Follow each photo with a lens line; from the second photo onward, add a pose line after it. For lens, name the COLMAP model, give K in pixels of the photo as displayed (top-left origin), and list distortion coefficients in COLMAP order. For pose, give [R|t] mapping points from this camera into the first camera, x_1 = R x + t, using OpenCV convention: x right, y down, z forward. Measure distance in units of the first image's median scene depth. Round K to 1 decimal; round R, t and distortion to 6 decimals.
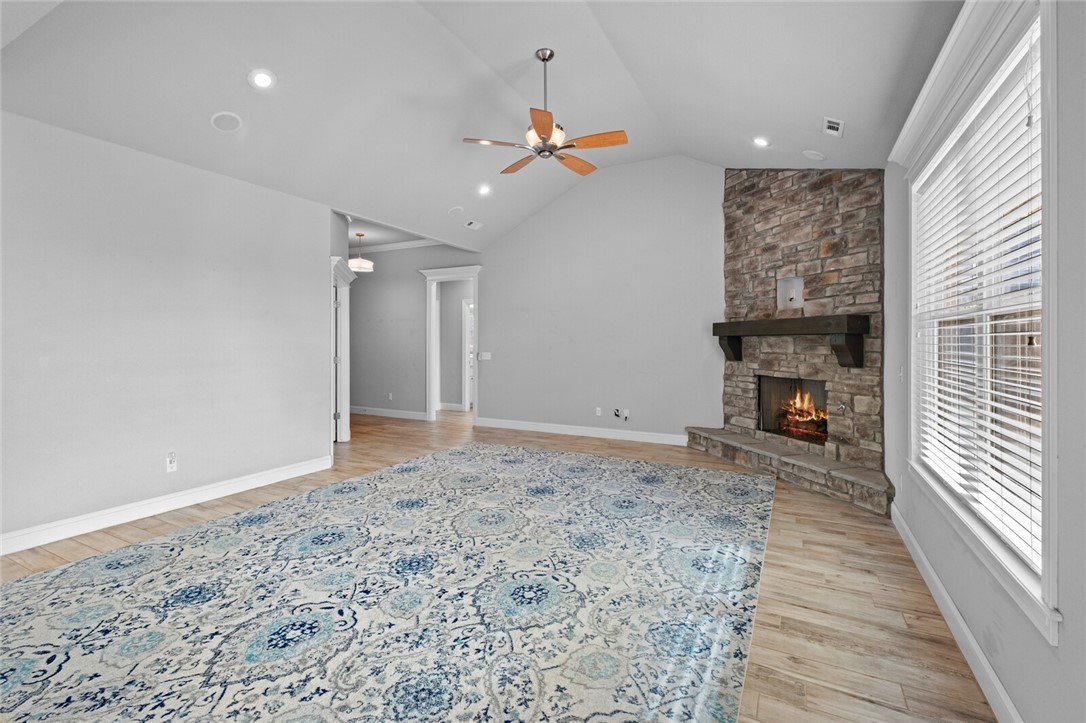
lens RADIAL K [[480.7, 0, 543.8], [0, 480.7, 342.8], [0, 0, 1]] dist [0.004518, -0.000105]
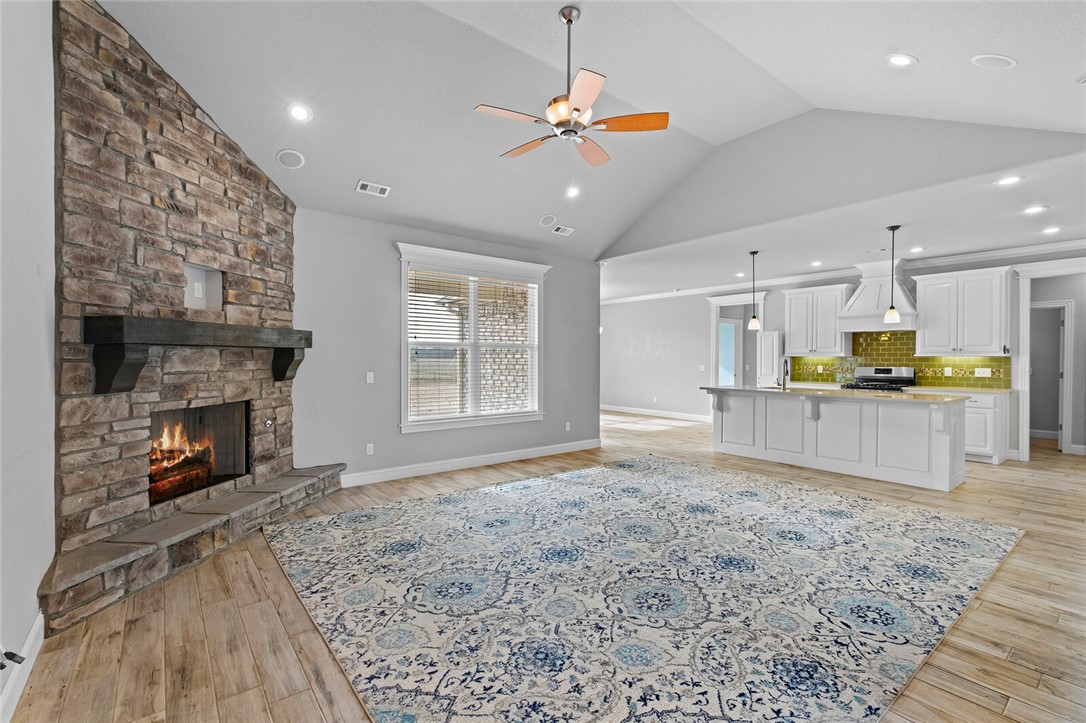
lens RADIAL K [[483.7, 0, 543.0], [0, 483.7, 361.5], [0, 0, 1]] dist [-0.000010, -0.000703]
pose [[-0.912947, -0.007089, 0.408016, -0.287870], [-0.002784, 0.999934, 0.011142, -0.003181], [-0.408068, 0.009036, -0.912907, 1.704078]]
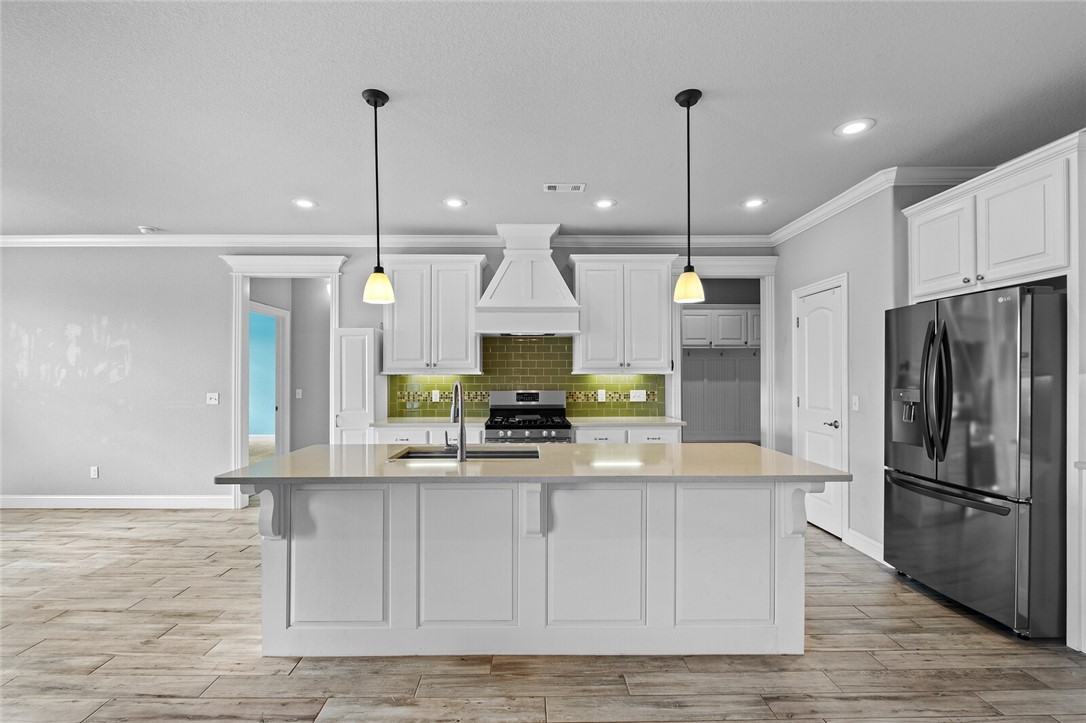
lens RADIAL K [[480.6, 0, 525.3], [0, 480.6, 376.7], [0, 0, 1]] dist [-0.000218, -0.000193]
pose [[-0.883653, 0.000914, -0.468142, -0.162063], [-0.000650, 0.999995, 0.003180, -0.004187], [0.468143, 0.003114, -0.883647, 0.632054]]
